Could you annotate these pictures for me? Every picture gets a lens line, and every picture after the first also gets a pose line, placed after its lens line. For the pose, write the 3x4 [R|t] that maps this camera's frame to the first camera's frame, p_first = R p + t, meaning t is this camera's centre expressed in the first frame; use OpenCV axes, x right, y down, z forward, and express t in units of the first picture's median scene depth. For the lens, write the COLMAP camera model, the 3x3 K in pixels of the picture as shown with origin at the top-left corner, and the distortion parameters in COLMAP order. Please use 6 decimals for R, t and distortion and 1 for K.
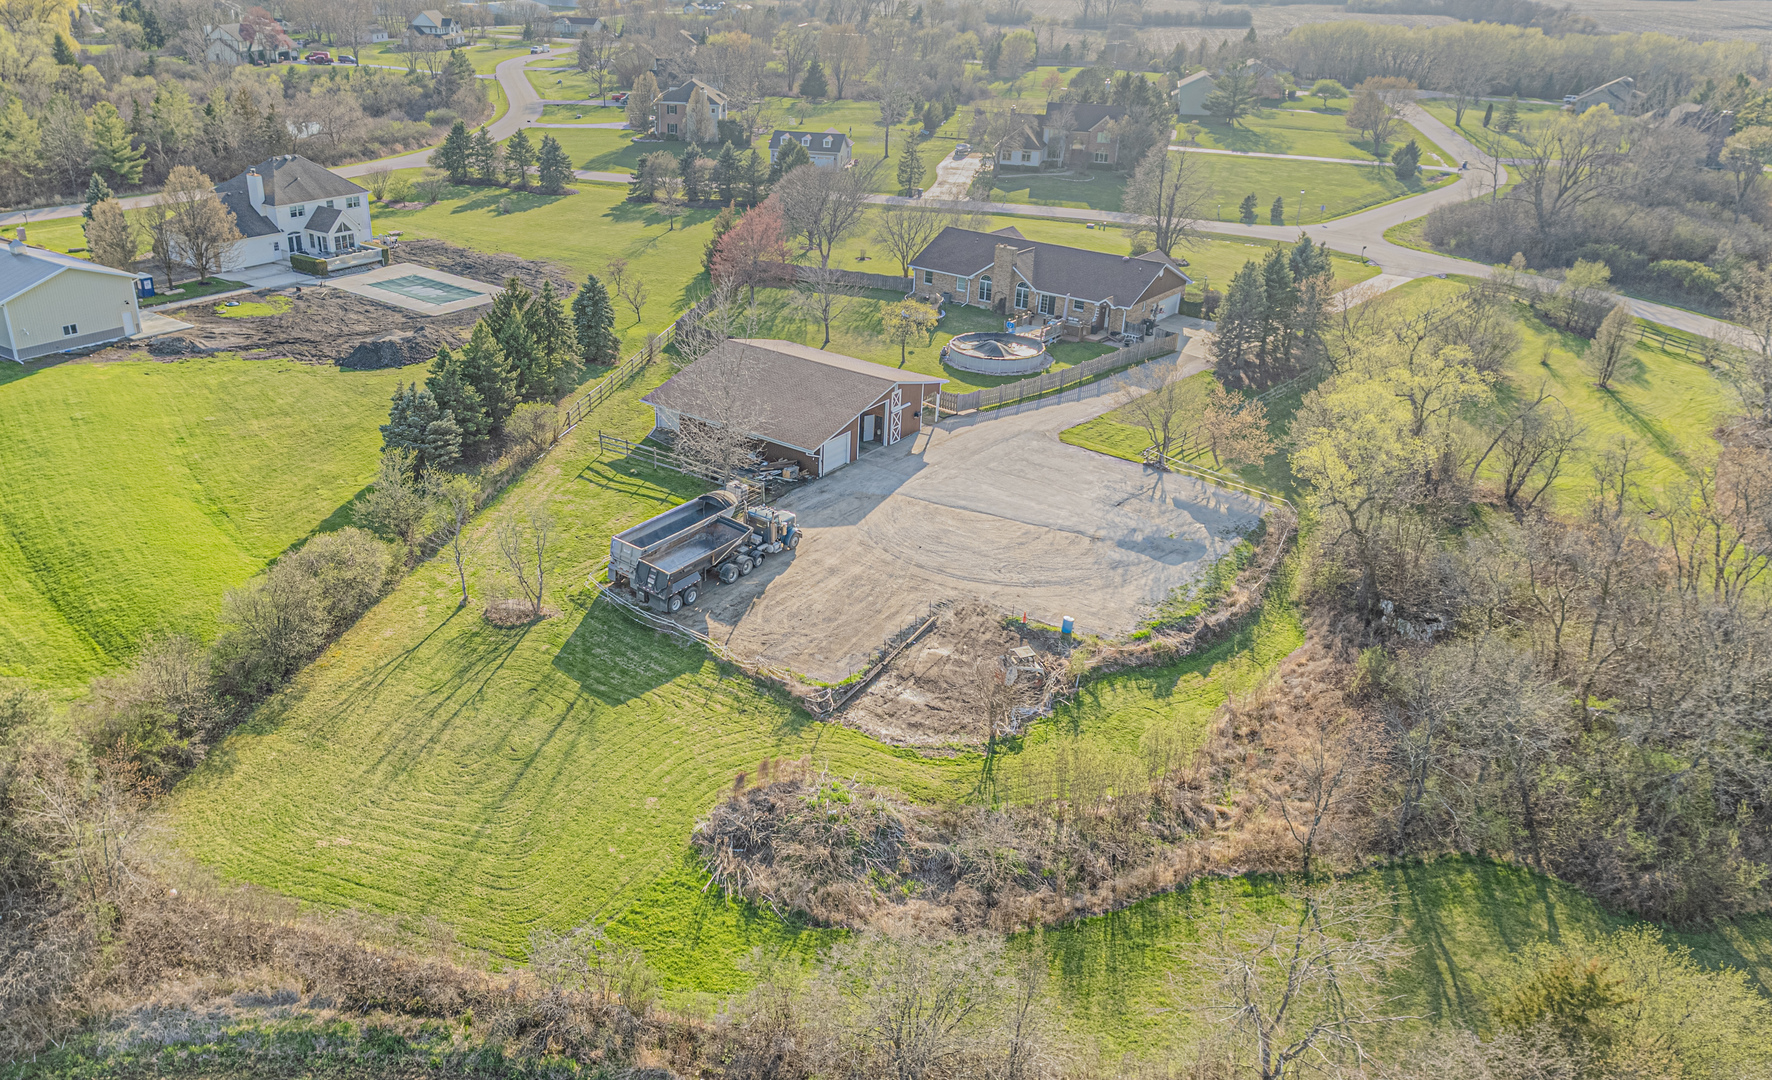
lens RADIAL K [[1121.7, 0, 886.0], [0, 1121.7, 540.0], [0, 0, 1]] dist [0.000153, 0.000020]
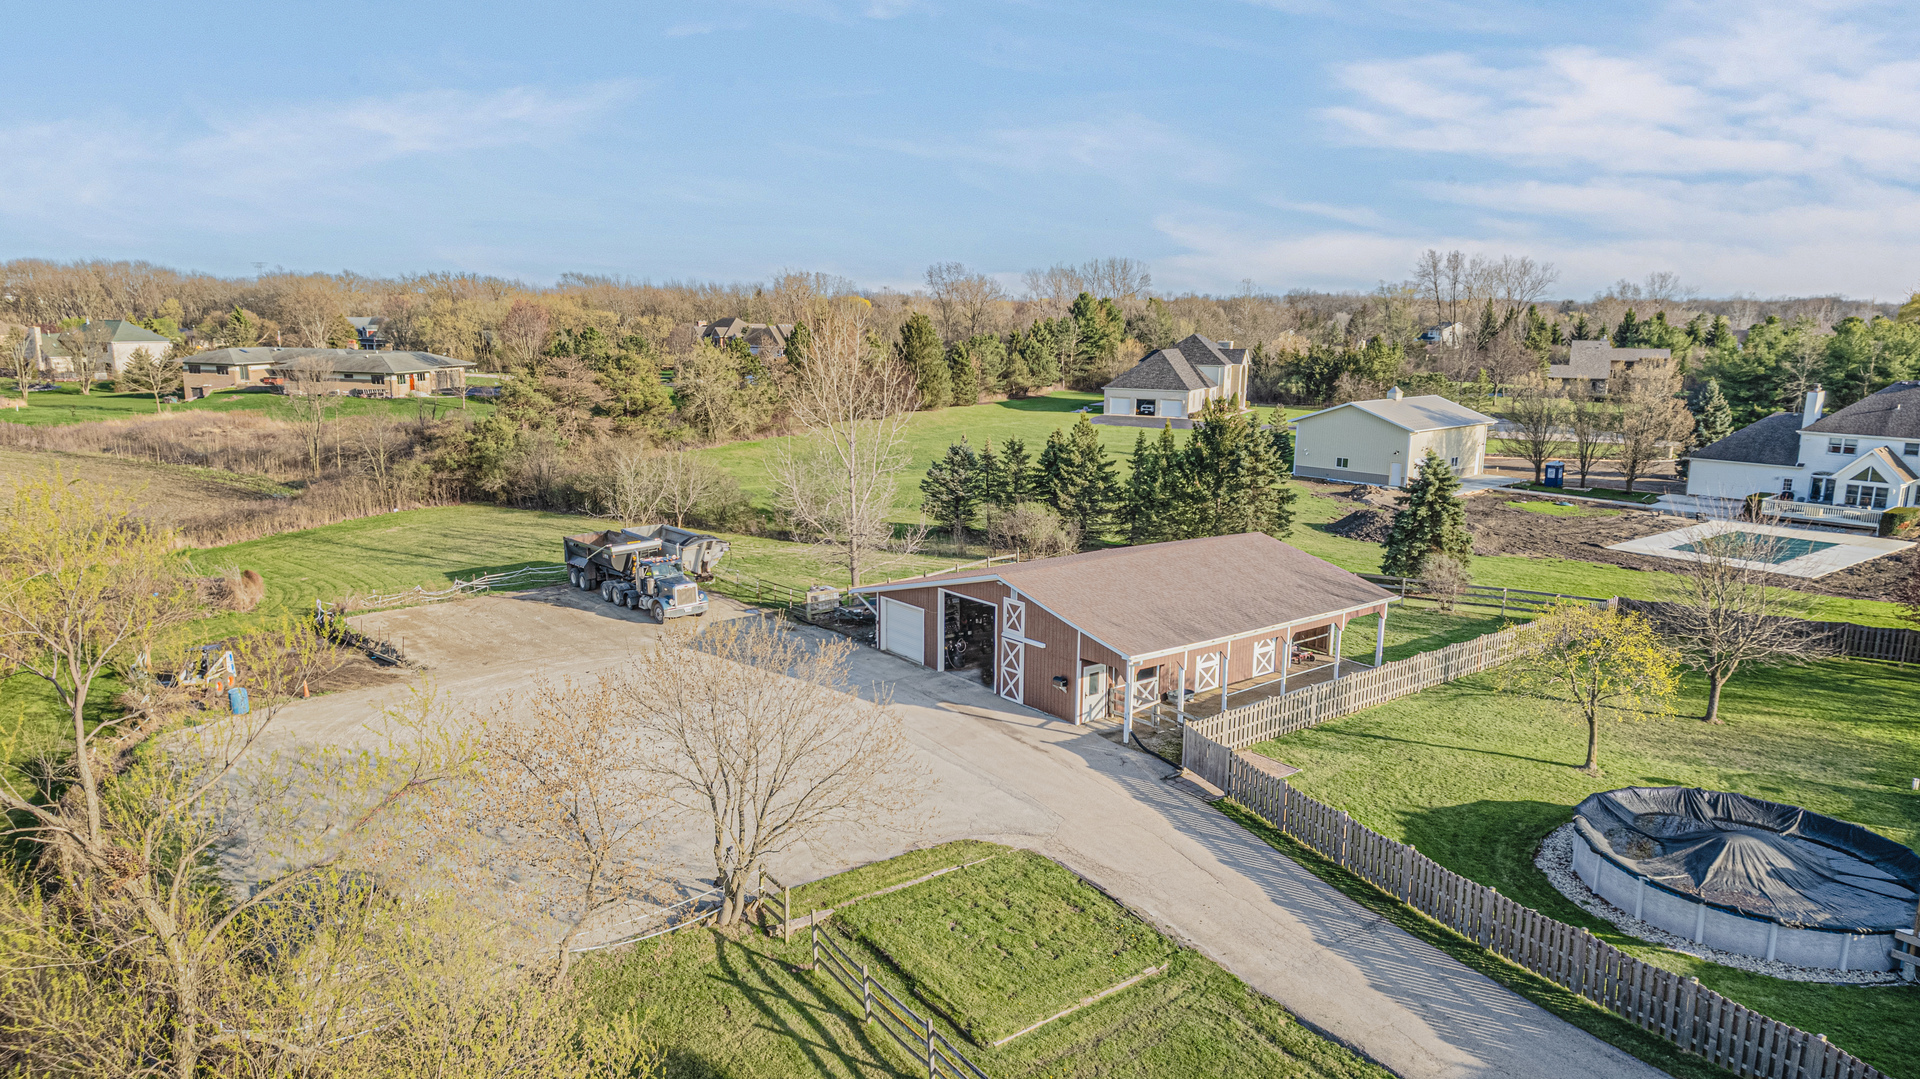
lens RADIAL K [[1235.1, 0, 960.0], [0, 1235.1, 539.5], [0, 0, 1]] dist [0.028842, 0.000044]
pose [[-0.269750, 0.138404, -0.952932, 0.533793], [-0.447653, 0.858153, 0.251357, -0.272156], [0.852550, 0.494386, -0.169530, 0.975479]]
